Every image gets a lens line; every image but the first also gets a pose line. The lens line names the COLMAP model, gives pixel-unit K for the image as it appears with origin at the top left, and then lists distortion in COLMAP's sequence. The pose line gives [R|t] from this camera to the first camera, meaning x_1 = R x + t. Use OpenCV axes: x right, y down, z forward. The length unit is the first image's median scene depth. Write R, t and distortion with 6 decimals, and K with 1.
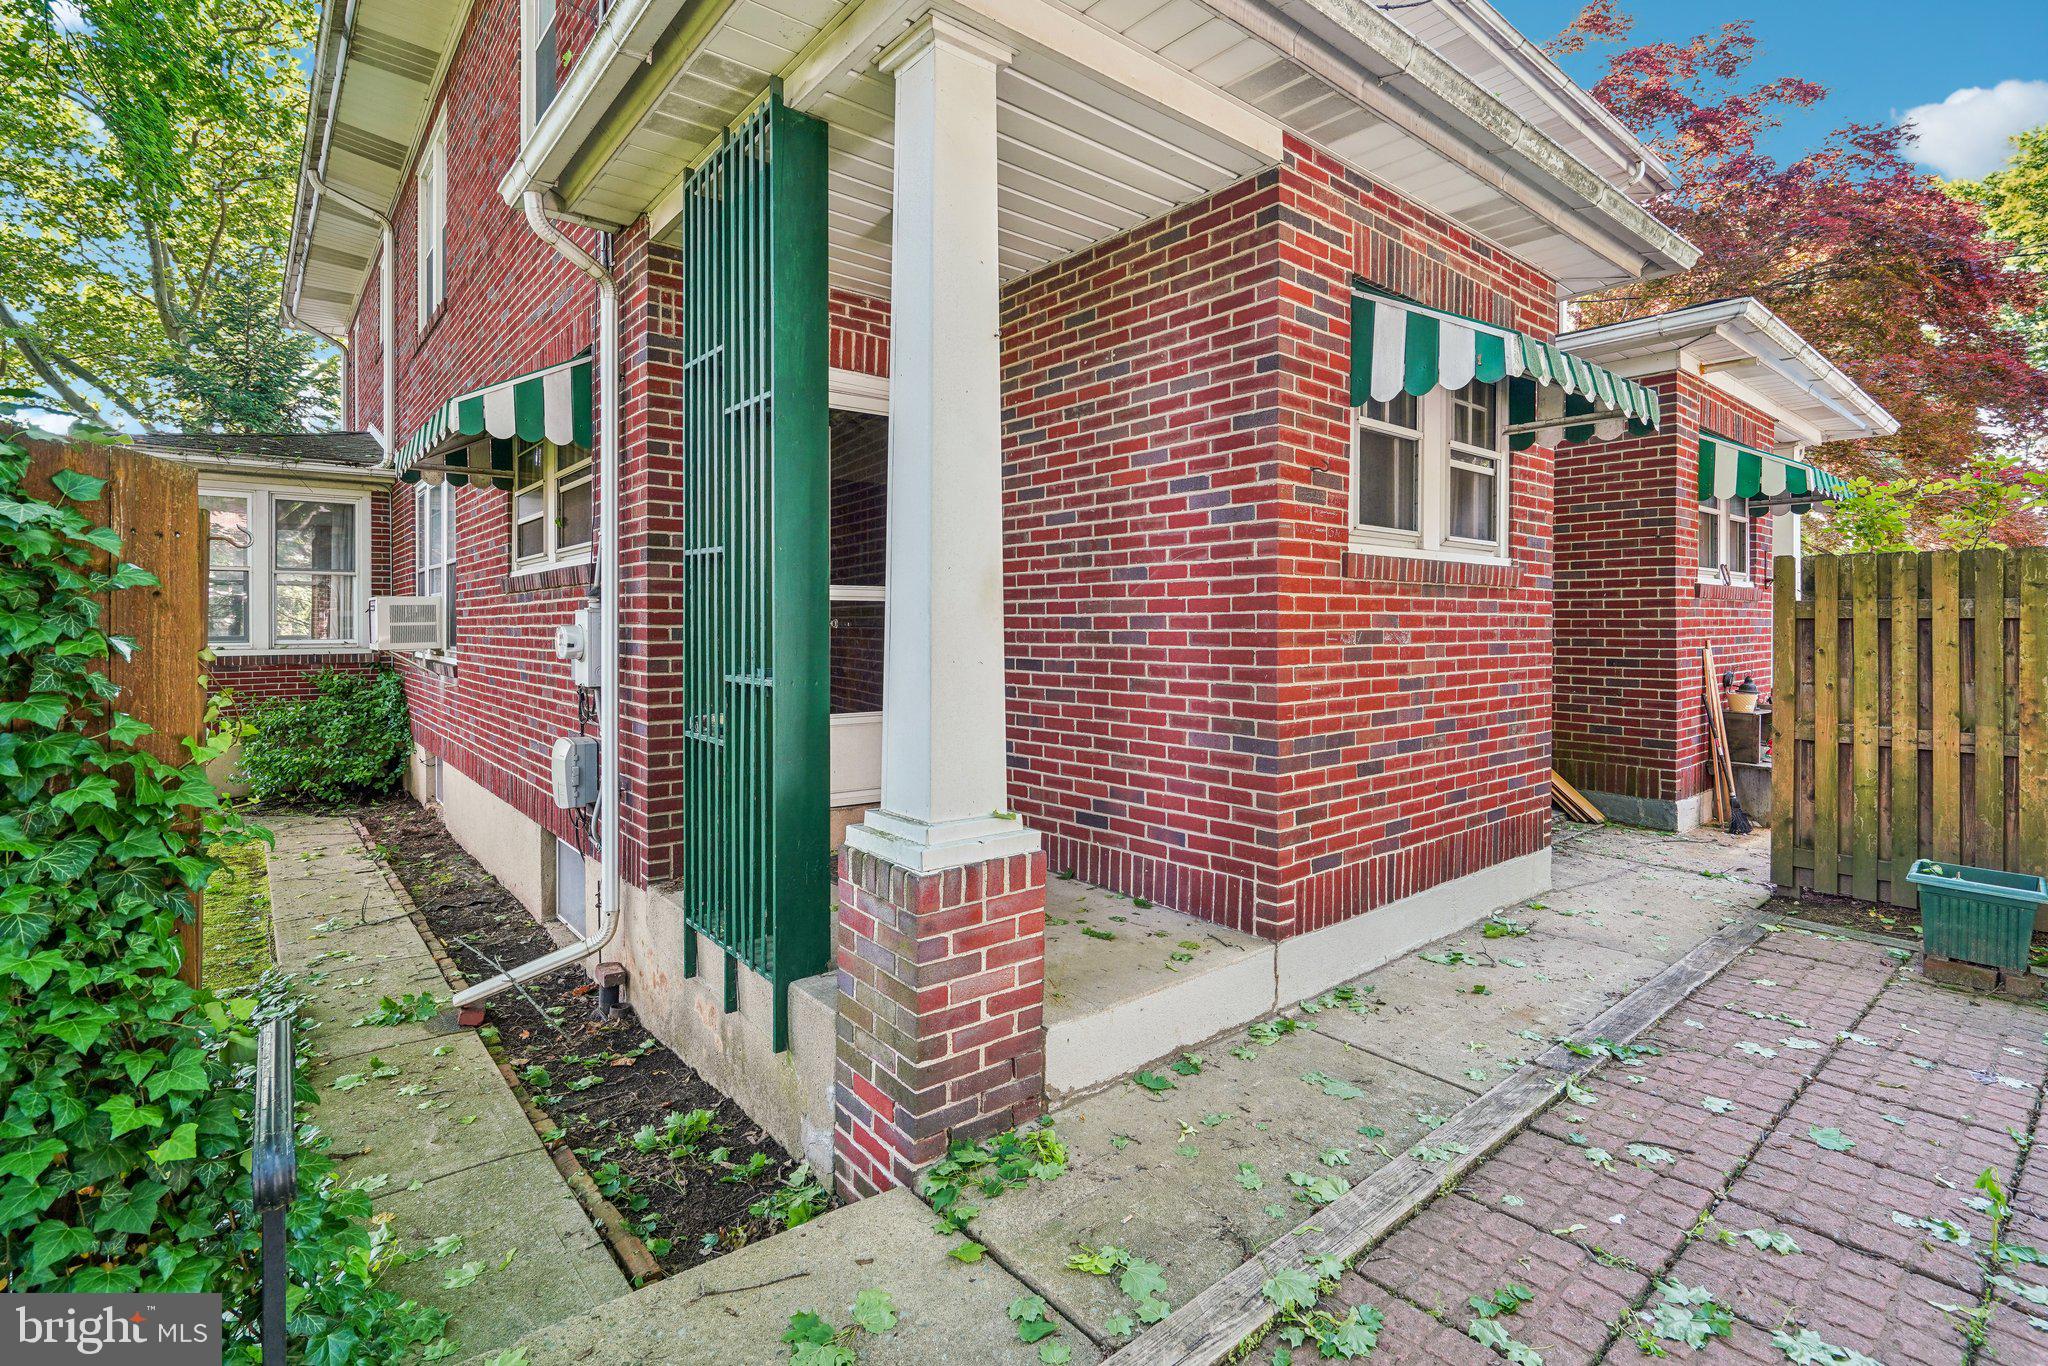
lens RADIAL K [[928.3, 0, 1039.7], [0, 928.3, 651.4], [0, 0, 1]] dist [-0.005114, -0.000195]
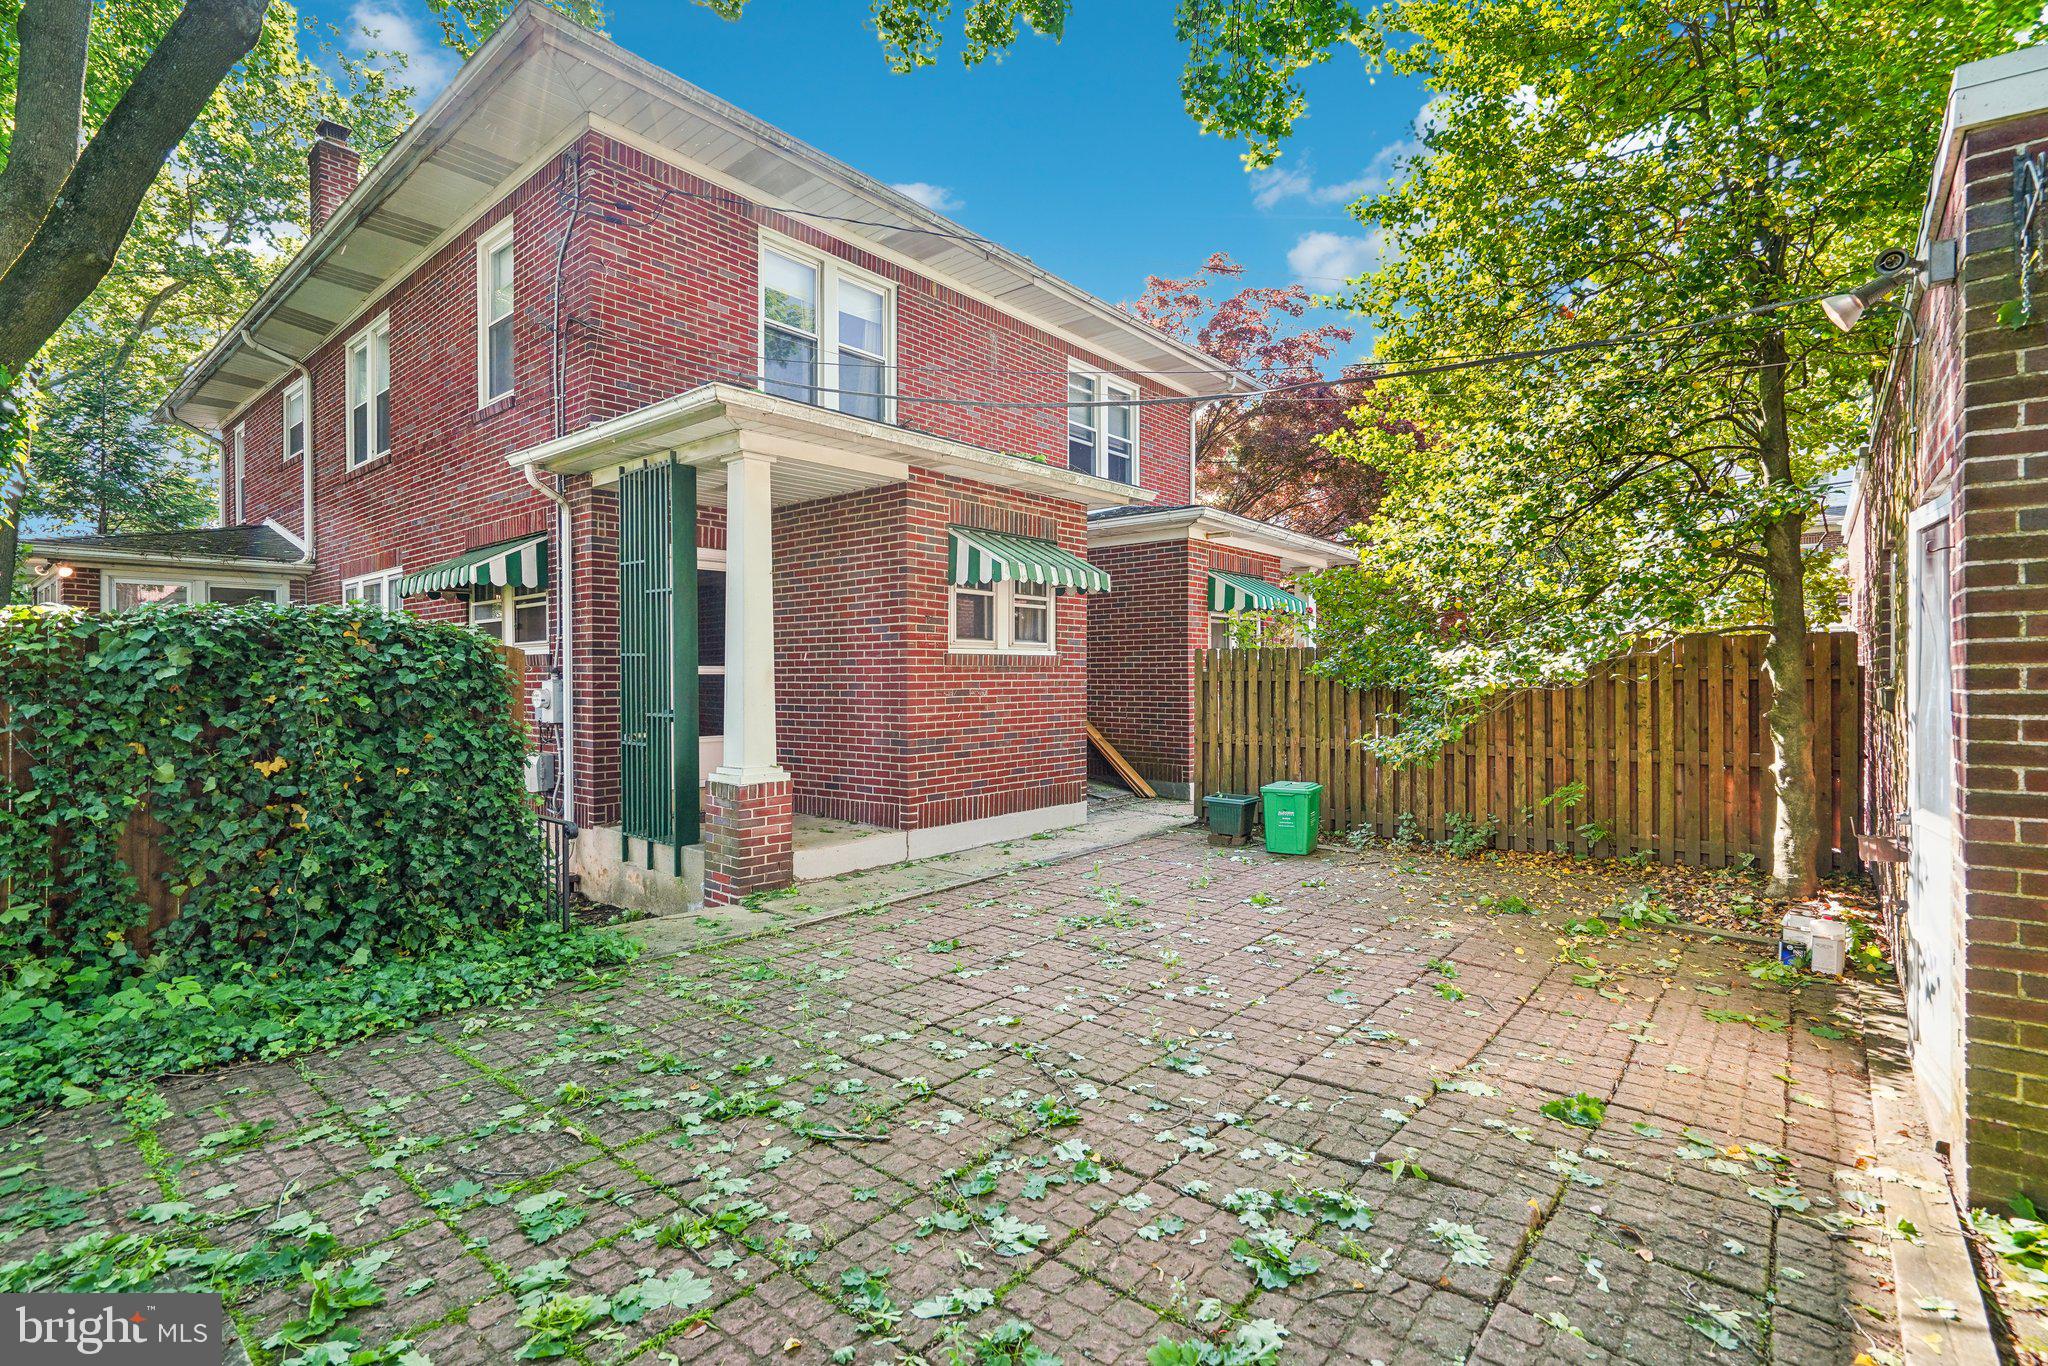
lens RADIAL K [[930.3, 0, 1029.7], [0, 930.3, 691.3], [0, 0, 1]] dist [0.000431, -0.000066]
pose [[0.986467, -0.008109, 0.163762, 0.159129], [0.010336, 0.999865, -0.012755, 0.010073], [-0.163637, 0.014275, 0.986417, -1.097813]]
